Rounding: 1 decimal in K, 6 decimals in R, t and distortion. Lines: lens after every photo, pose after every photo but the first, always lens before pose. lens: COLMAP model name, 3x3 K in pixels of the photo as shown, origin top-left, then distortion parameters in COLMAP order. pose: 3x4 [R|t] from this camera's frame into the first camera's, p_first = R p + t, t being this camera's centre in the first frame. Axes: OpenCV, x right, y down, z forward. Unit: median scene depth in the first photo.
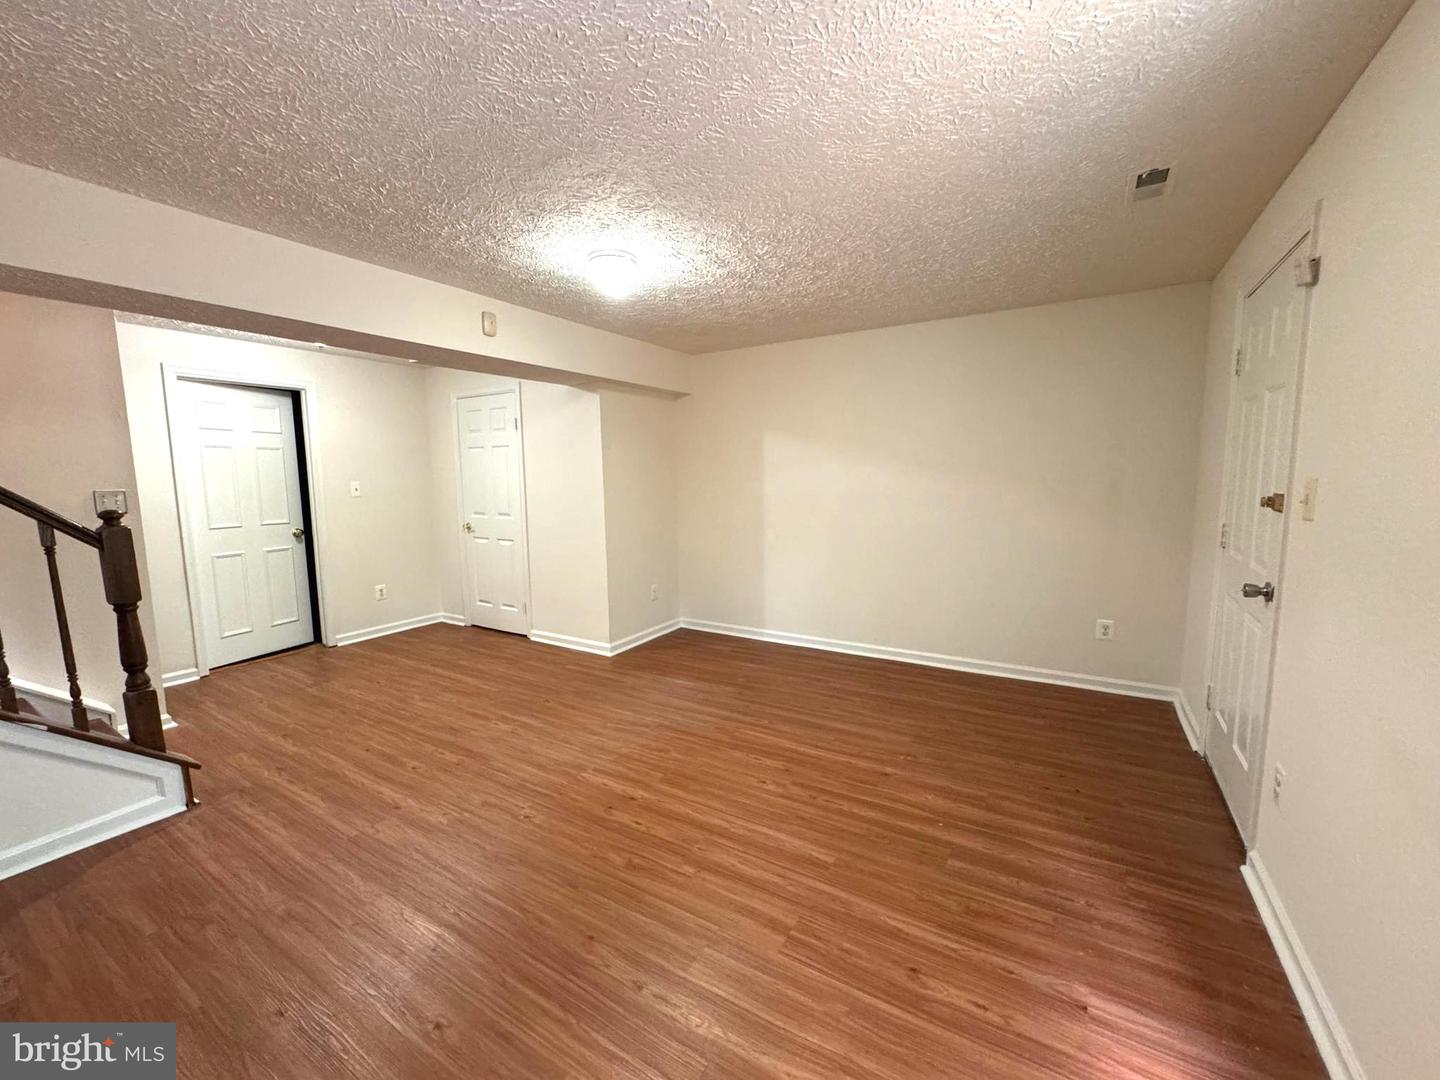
lens RADIAL K [[575.6, 0, 720.0], [0, 575.6, 540.0], [0, 0, 1]] dist [-0.002234, 0.000615]
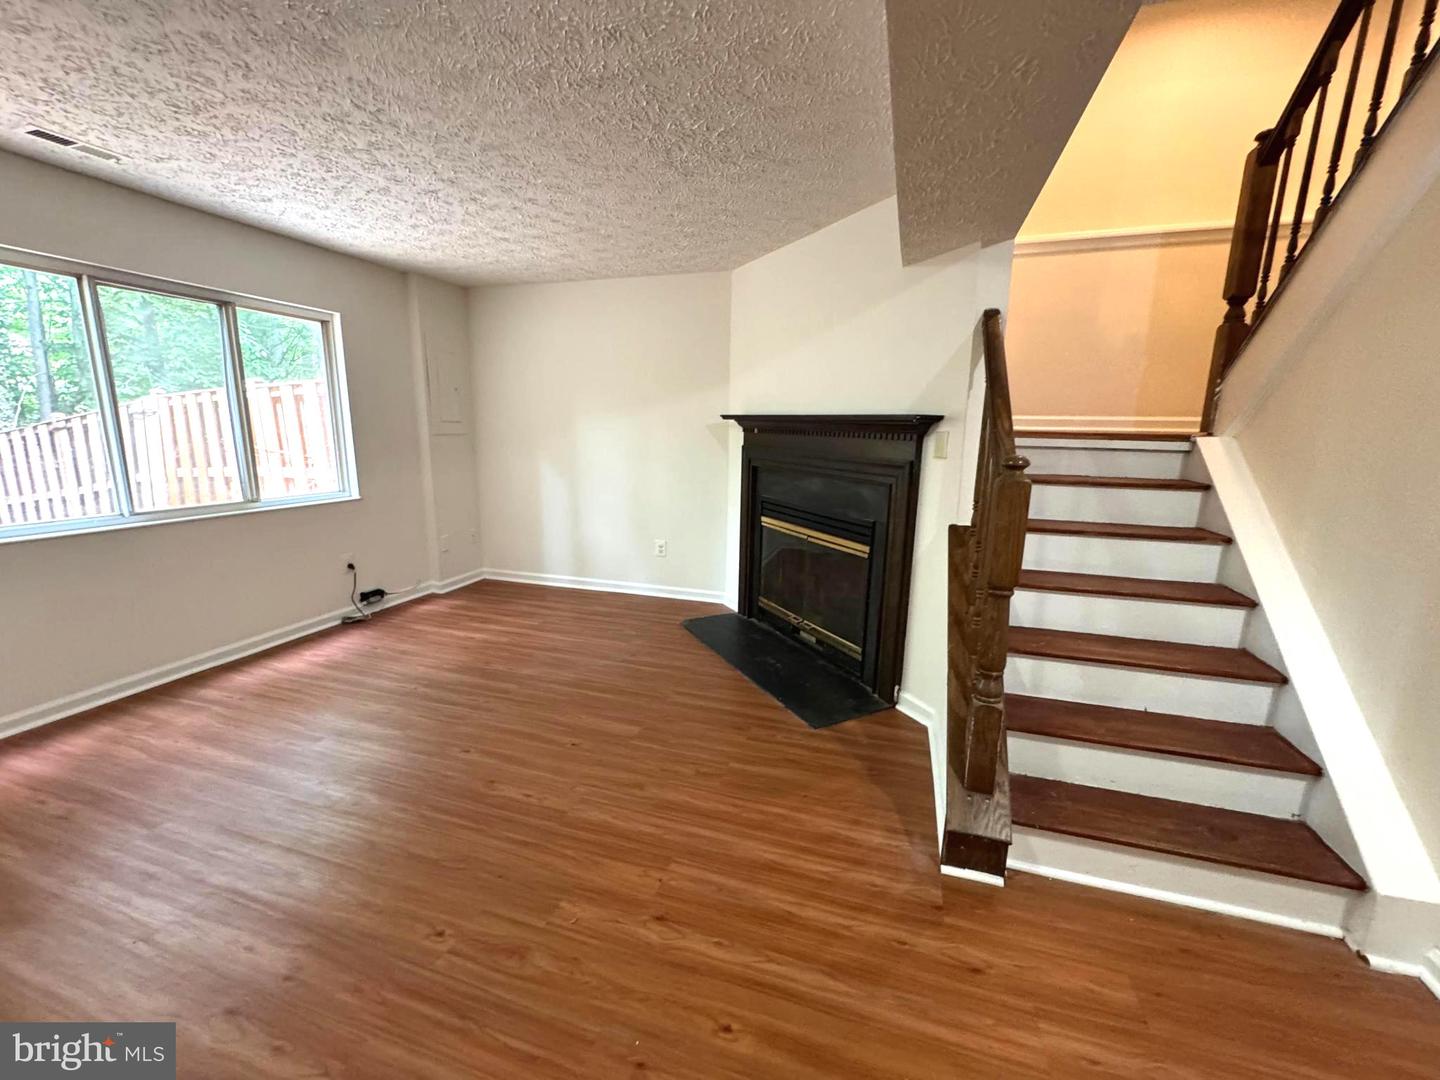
lens RADIAL K [[575.6, 0, 720.0], [0, 575.6, 540.0], [0, 0, 1]] dist [-0.002234, 0.000615]
pose [[-0.970199, 0.046730, -0.237762, -0.487849], [-0.028484, 0.952431, 0.303420, -0.143165], [0.240631, 0.301150, -0.922716, 1.475355]]
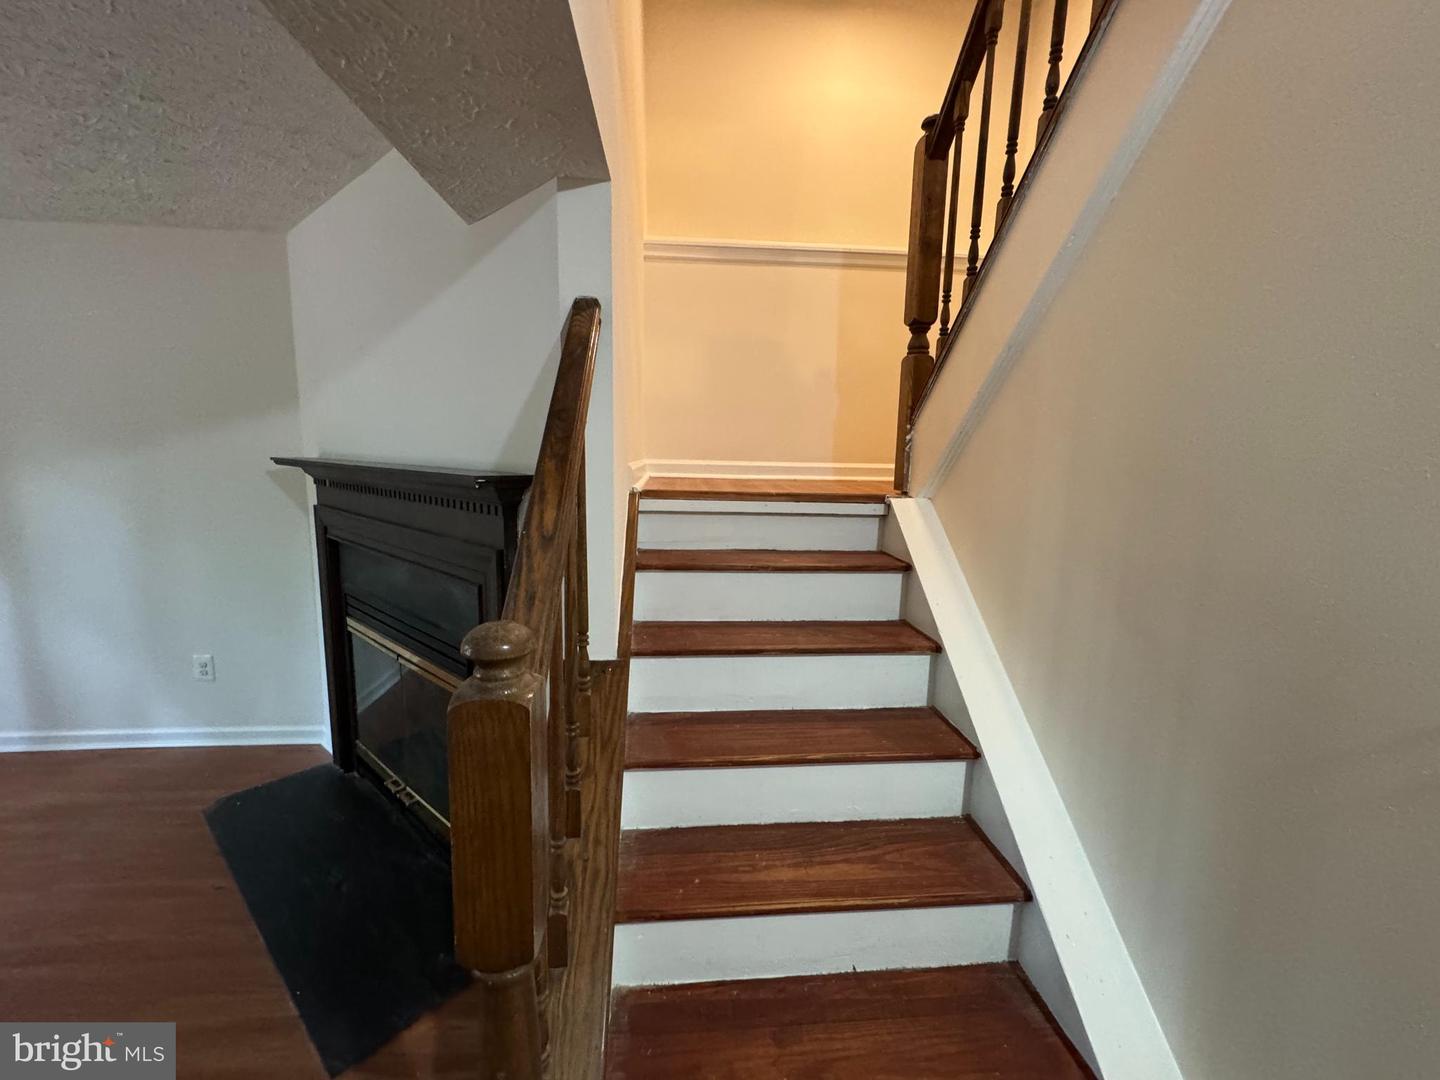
lens RADIAL K [[575.6, 0, 720.0], [0, 575.6, 540.0], [0, 0, 1]] dist [-0.002234, 0.000615]
pose [[-0.804731, 0.083880, -0.587683, -0.910543], [-0.075234, 0.967574, 0.241122, -0.149330], [0.588853, 0.238252, -0.772327, 1.161402]]
